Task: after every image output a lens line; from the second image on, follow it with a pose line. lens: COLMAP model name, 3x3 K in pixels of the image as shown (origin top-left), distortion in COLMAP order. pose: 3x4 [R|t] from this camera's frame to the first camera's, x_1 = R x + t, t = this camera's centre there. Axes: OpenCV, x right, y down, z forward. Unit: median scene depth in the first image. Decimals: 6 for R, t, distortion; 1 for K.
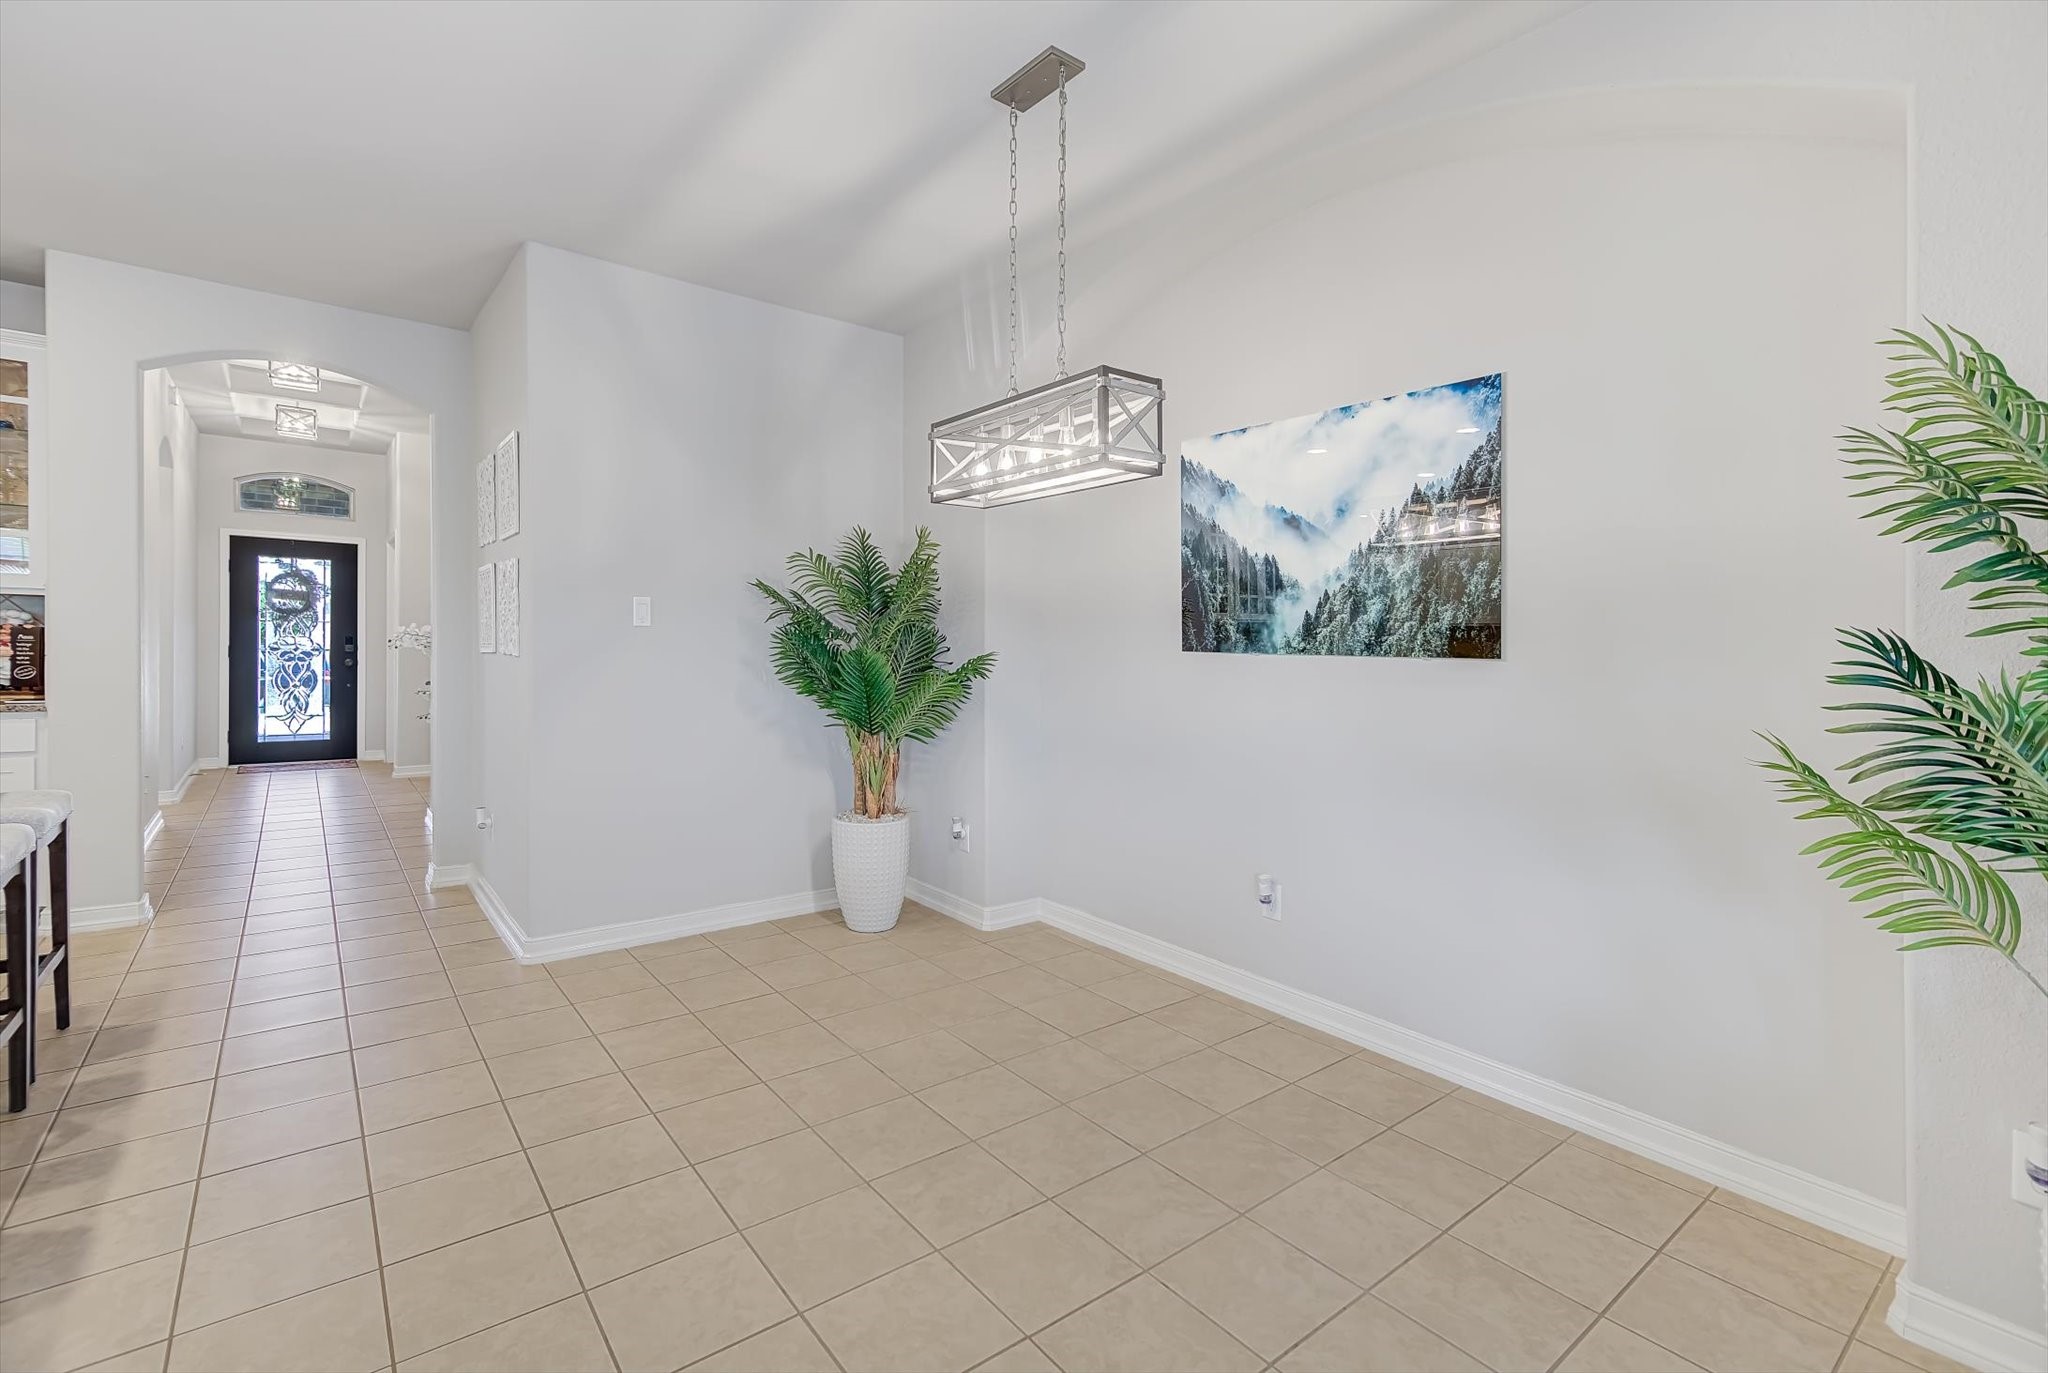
lens RADIAL K [[906.7, 0, 1018.7], [0, 906.7, 655.5], [0, 0, 1]] dist [0.009785, 0.000267]
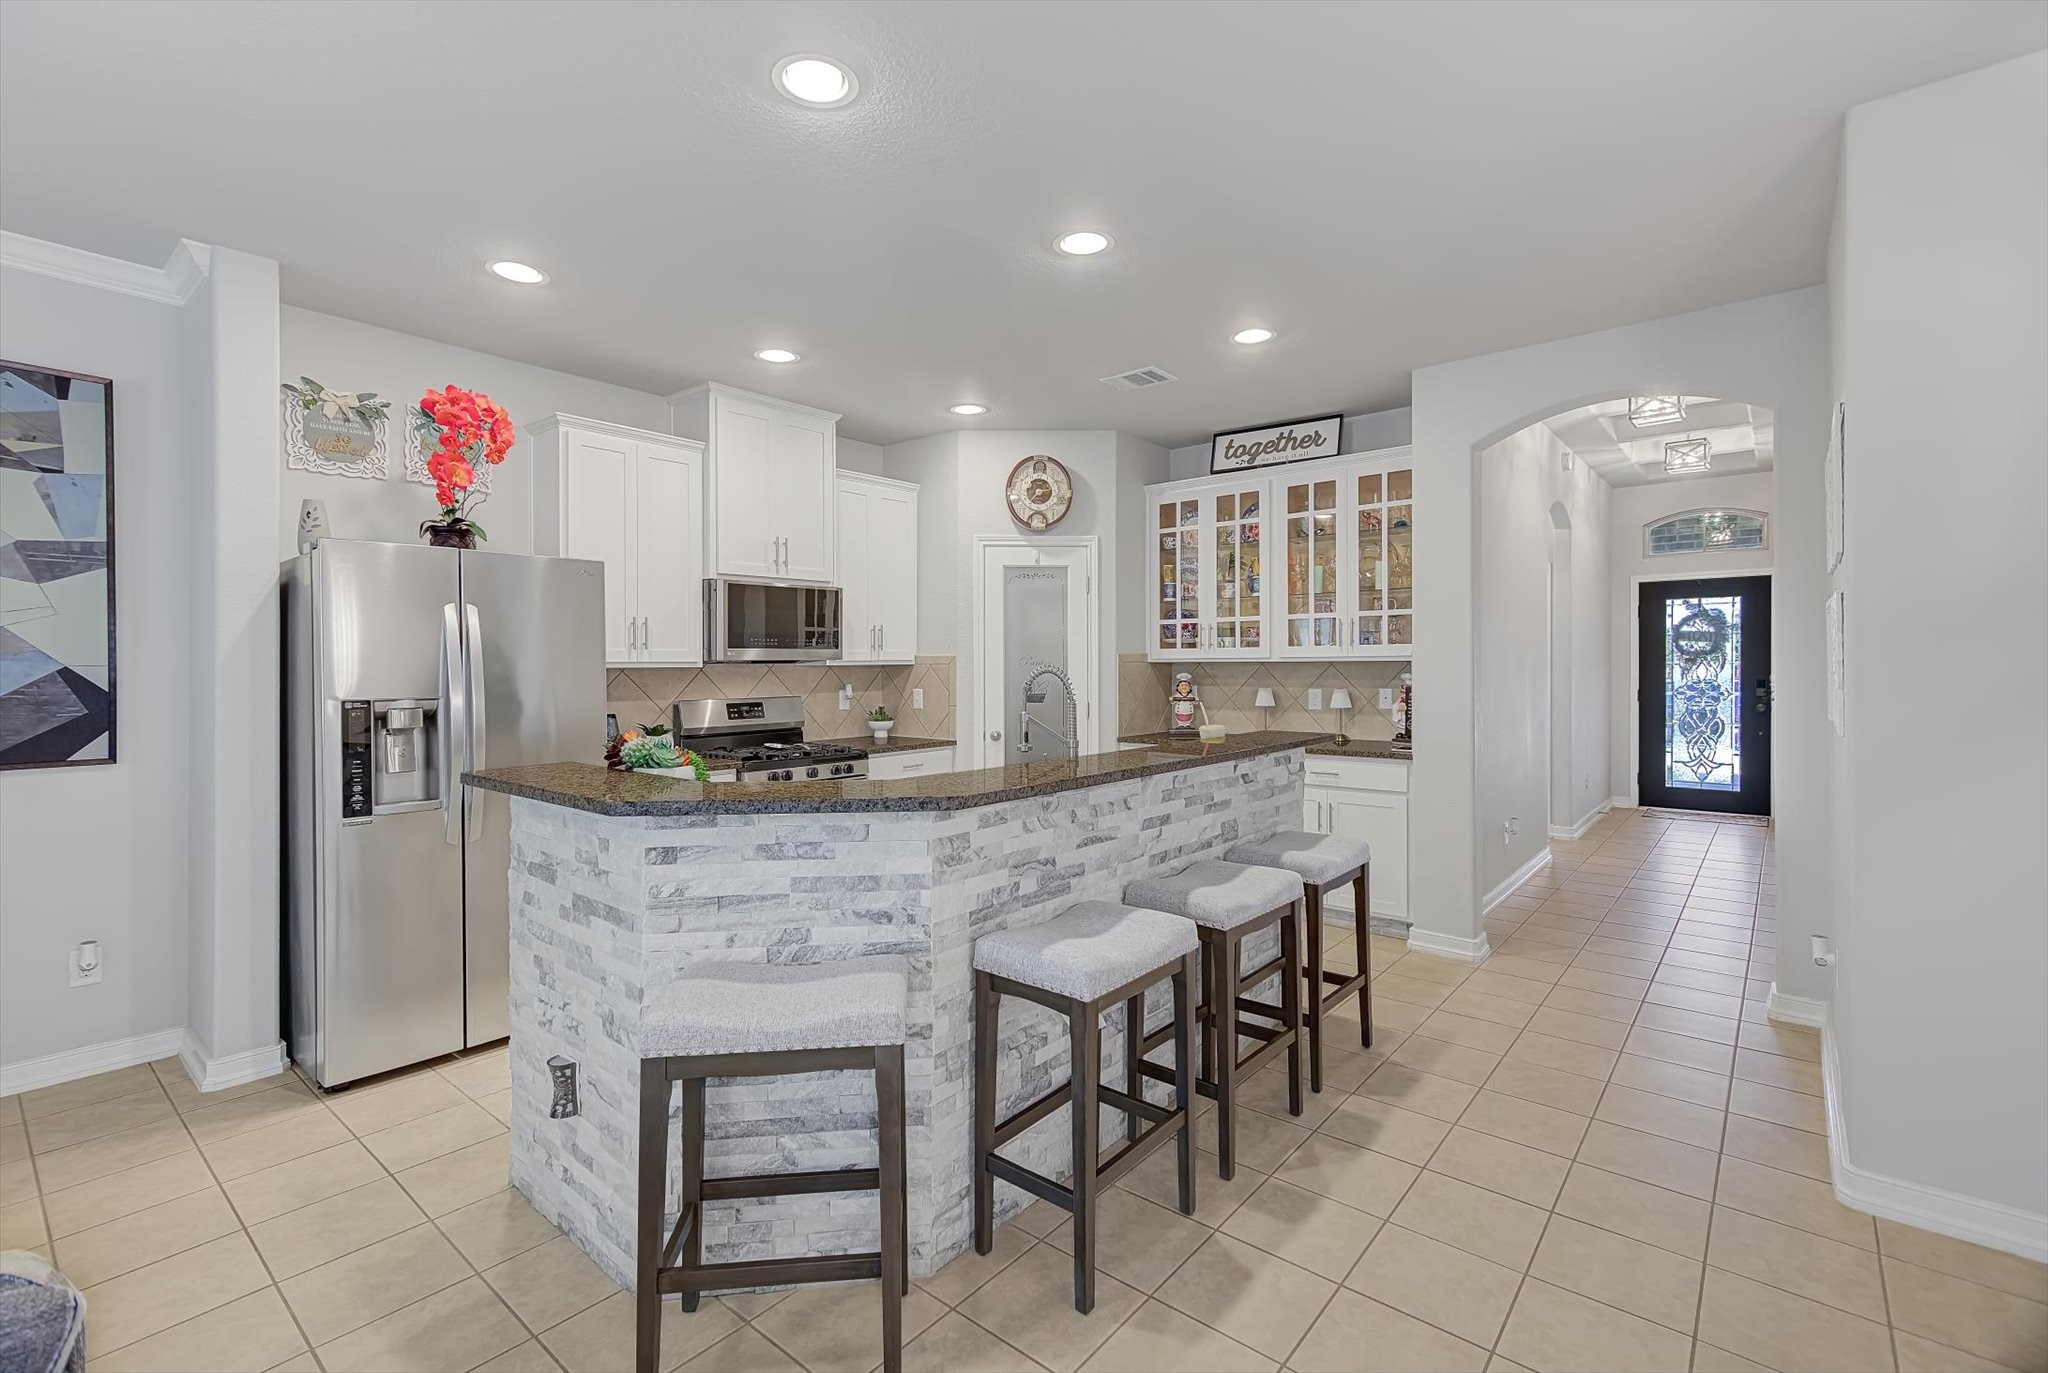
lens RADIAL K [[906.7, 0, 1019.2], [0, 906.7, 683.9], [0, 0, 1]] dist [0.009785, 0.000267]
pose [[0.204272, -0.000006, -0.978914, -0.004439], [-0.002448, 0.999997, -0.000517, -0.014392], [0.978911, 0.002502, 0.204272, 0.105877]]
